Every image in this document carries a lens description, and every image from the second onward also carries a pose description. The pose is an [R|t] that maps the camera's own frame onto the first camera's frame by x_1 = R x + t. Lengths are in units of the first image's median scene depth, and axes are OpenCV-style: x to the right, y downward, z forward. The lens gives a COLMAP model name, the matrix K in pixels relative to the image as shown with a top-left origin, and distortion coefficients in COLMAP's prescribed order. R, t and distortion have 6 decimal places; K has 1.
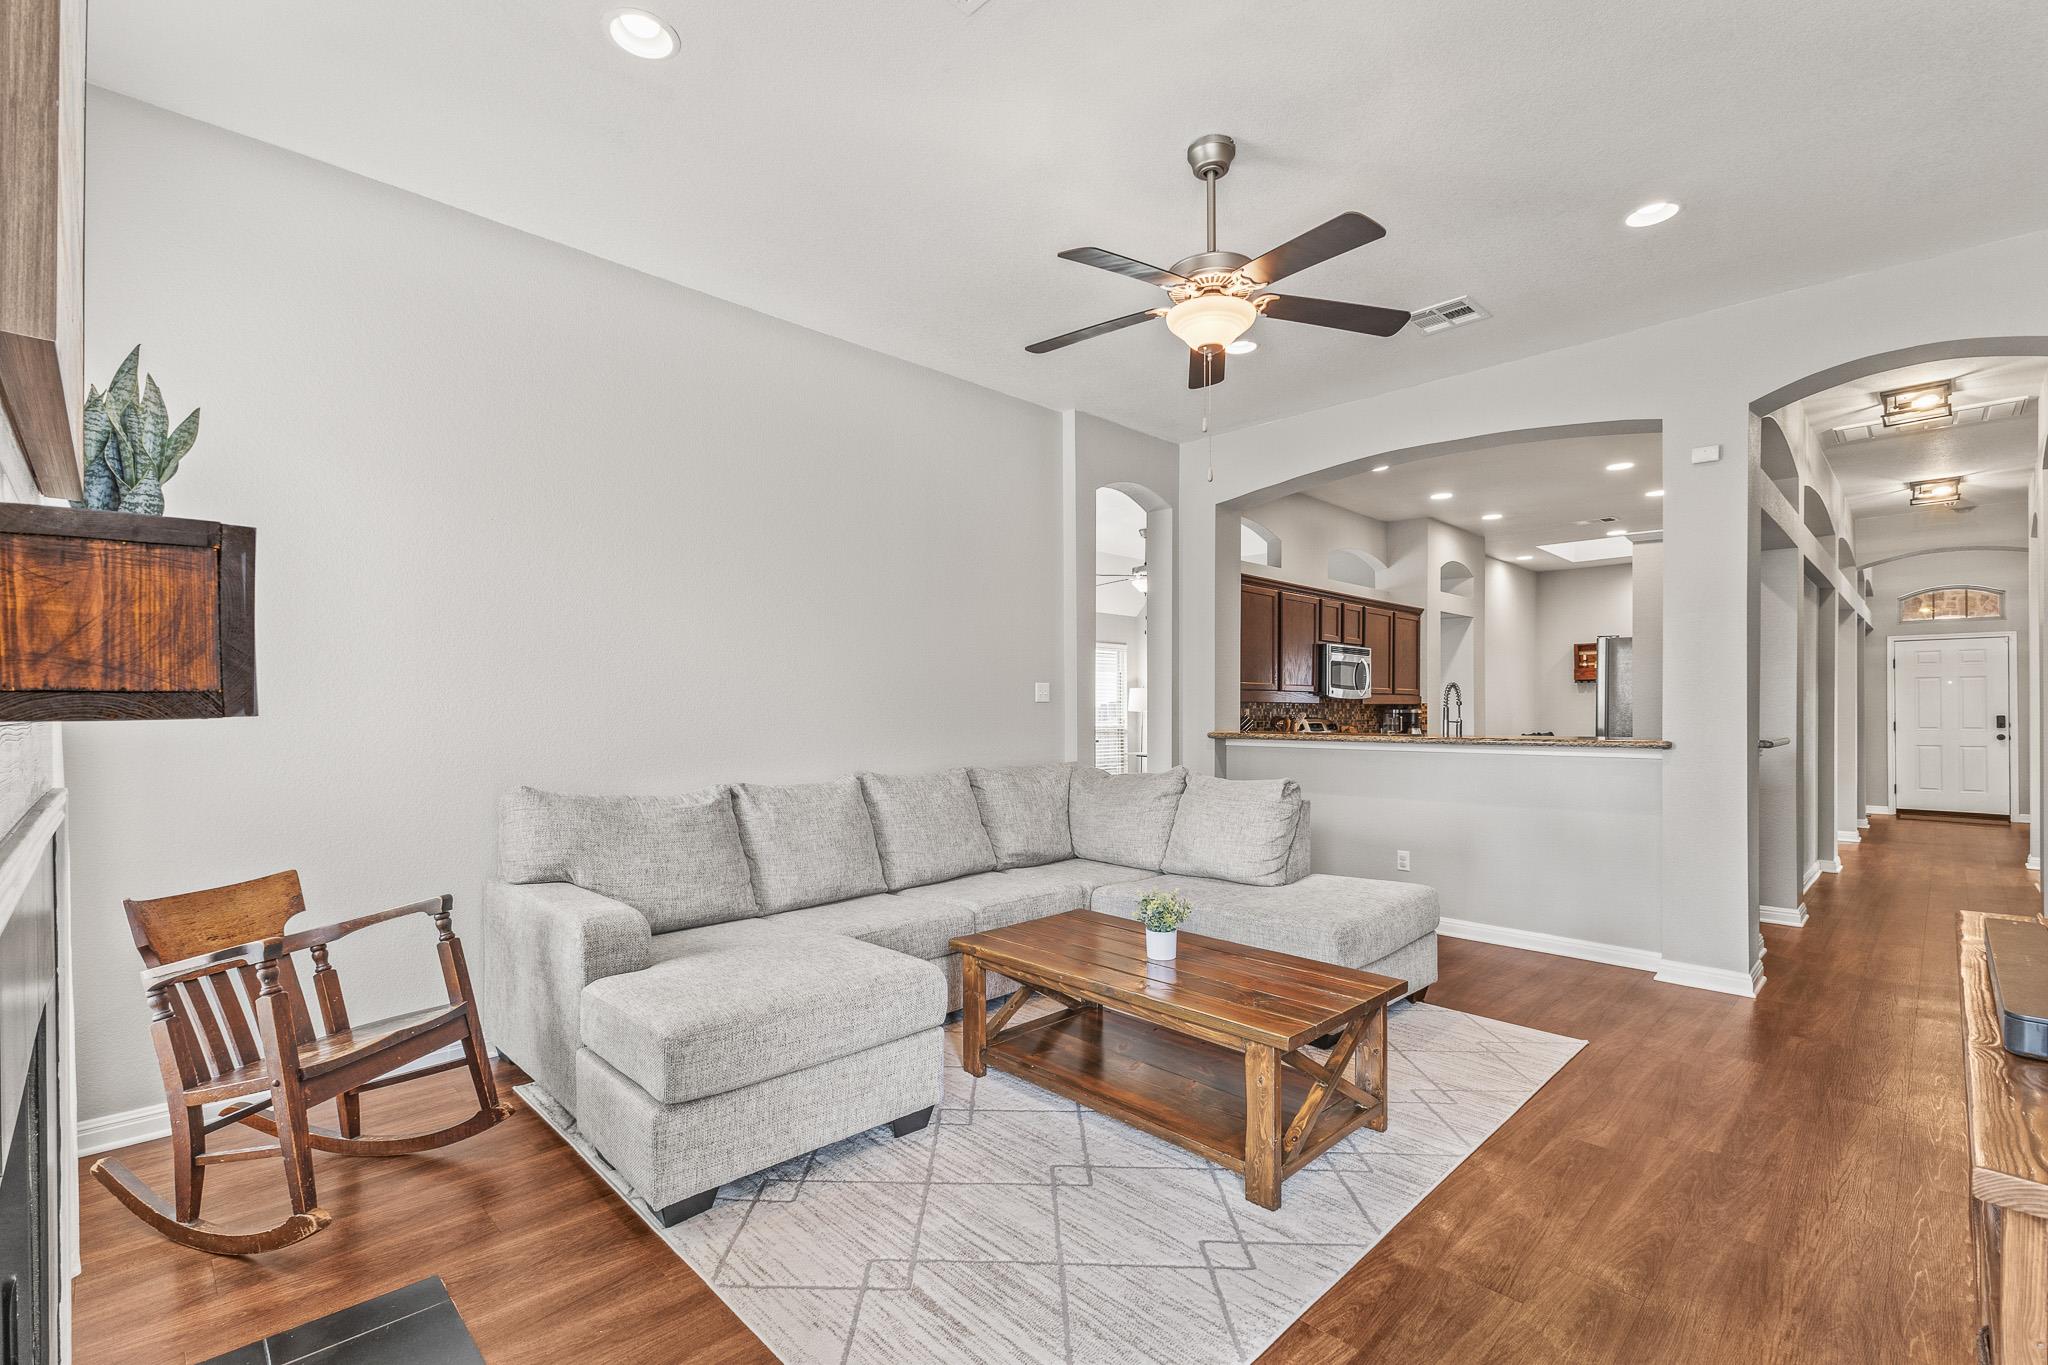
lens RADIAL K [[901.4, 0, 1012.8], [0, 901.4, 702.3], [0, 0, 1]] dist [0.009567, 0.000003]
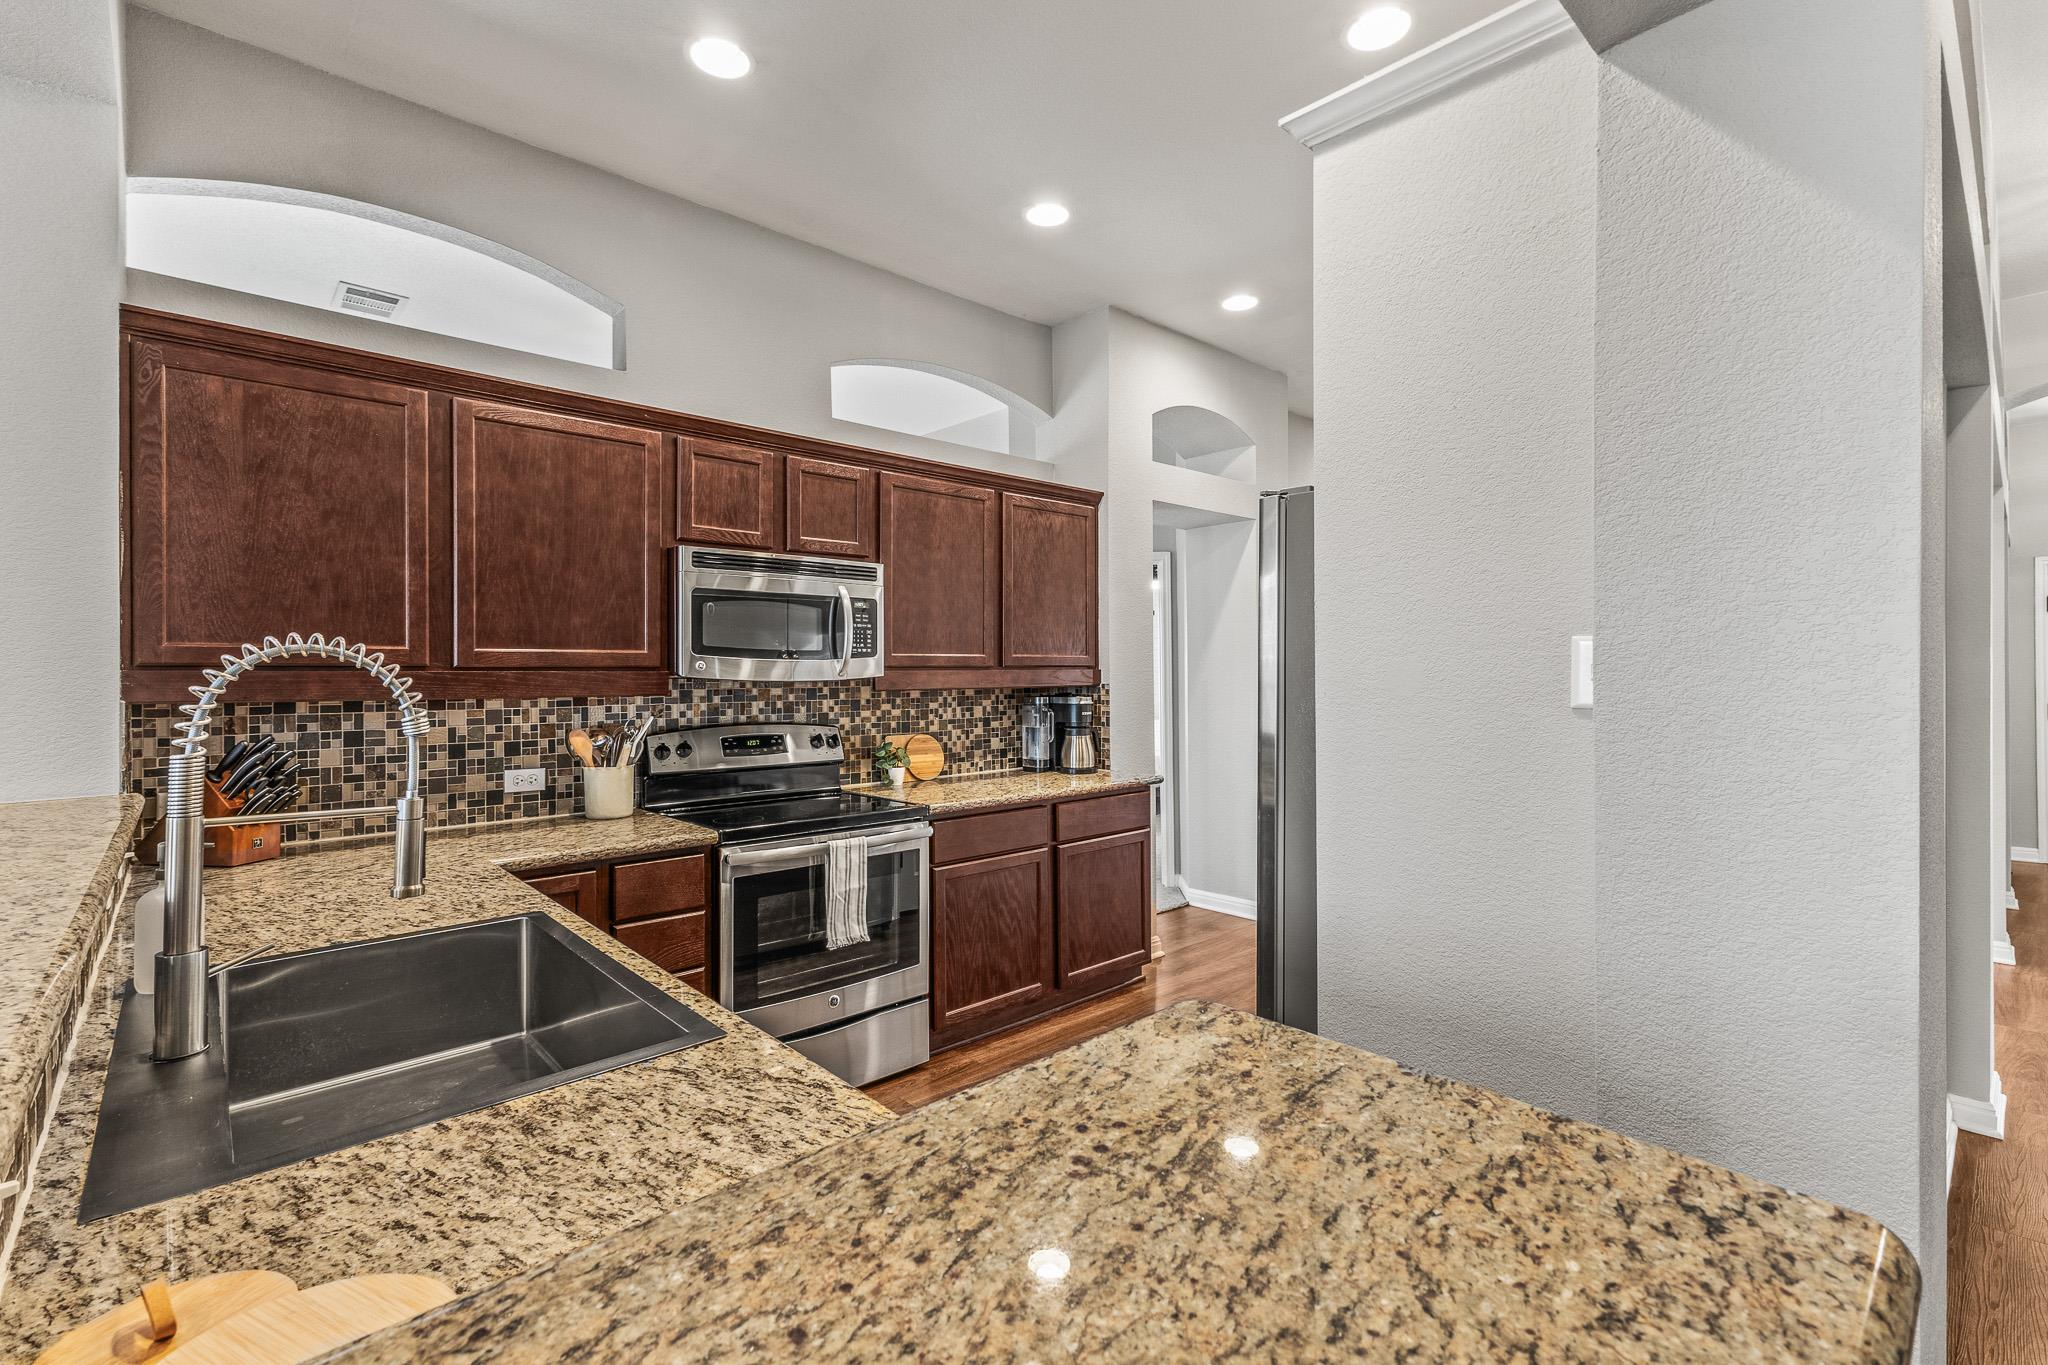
lens RADIAL K [[901.4, 0, 1013.7], [0, 901.4, 665.4], [0, 0, 1]] dist [0.009567, 0.000003]
pose [[0.999364, -0.002520, -0.035567, 0.426771], [0.002636, 0.999991, 0.003230, -0.010915], [0.035559, -0.003322, 0.999362, 0.509665]]
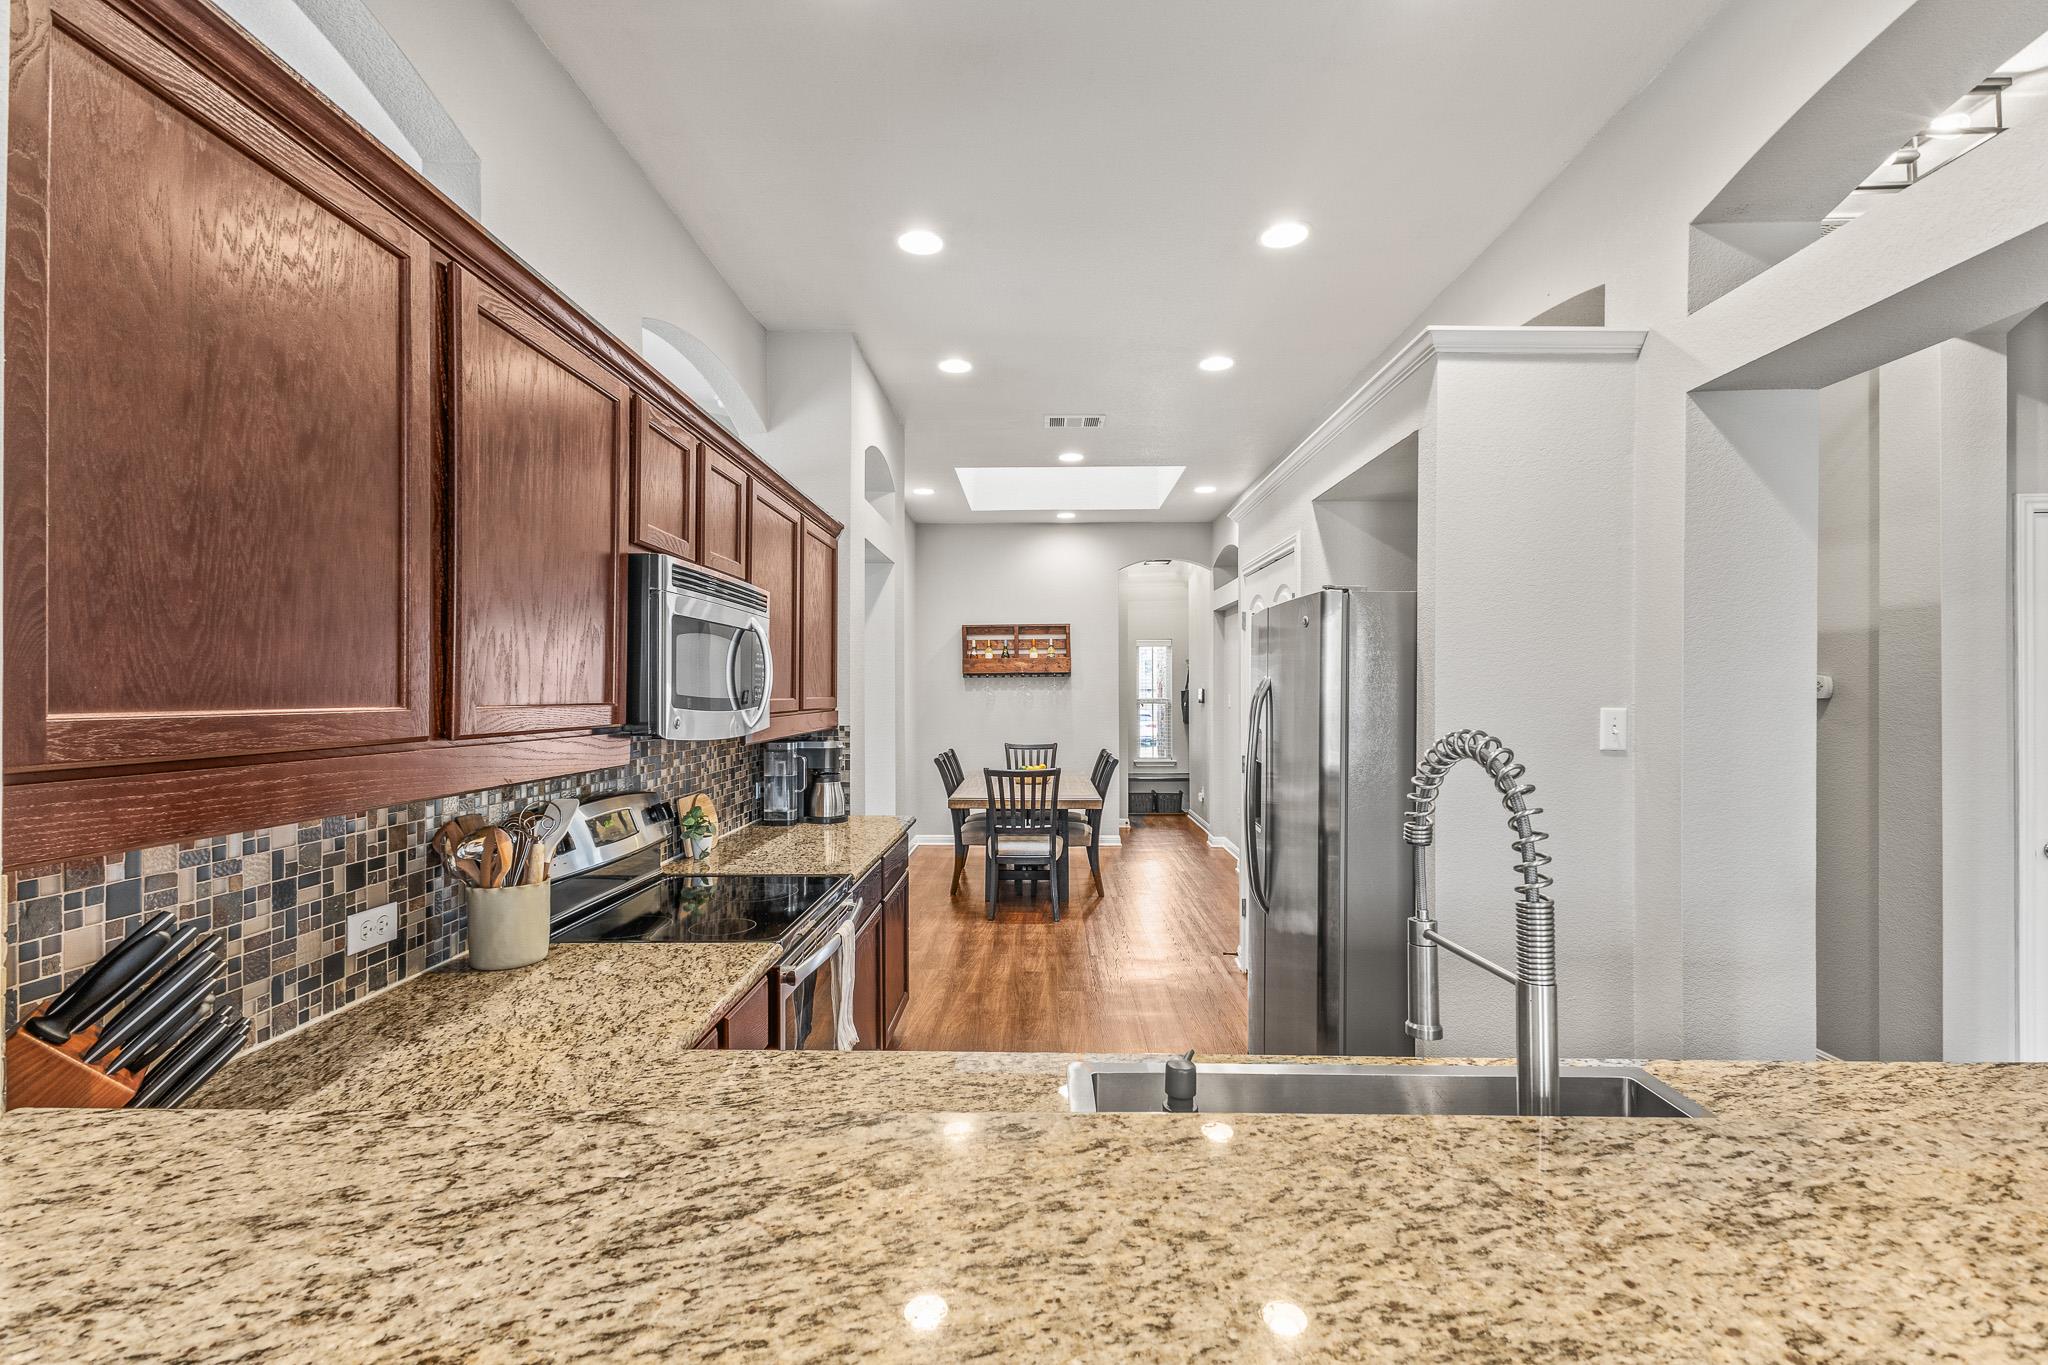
lens RADIAL K [[901.4, 0, 1023.1], [0, 901.4, 683.9], [0, 0, 1]] dist [0.009567, 0.000003]
pose [[0.715007, 0.008368, 0.699067, 0.195015], [-0.009198, 0.999954, -0.002562, -0.020659], [-0.699057, -0.004598, 0.715052, 0.603962]]
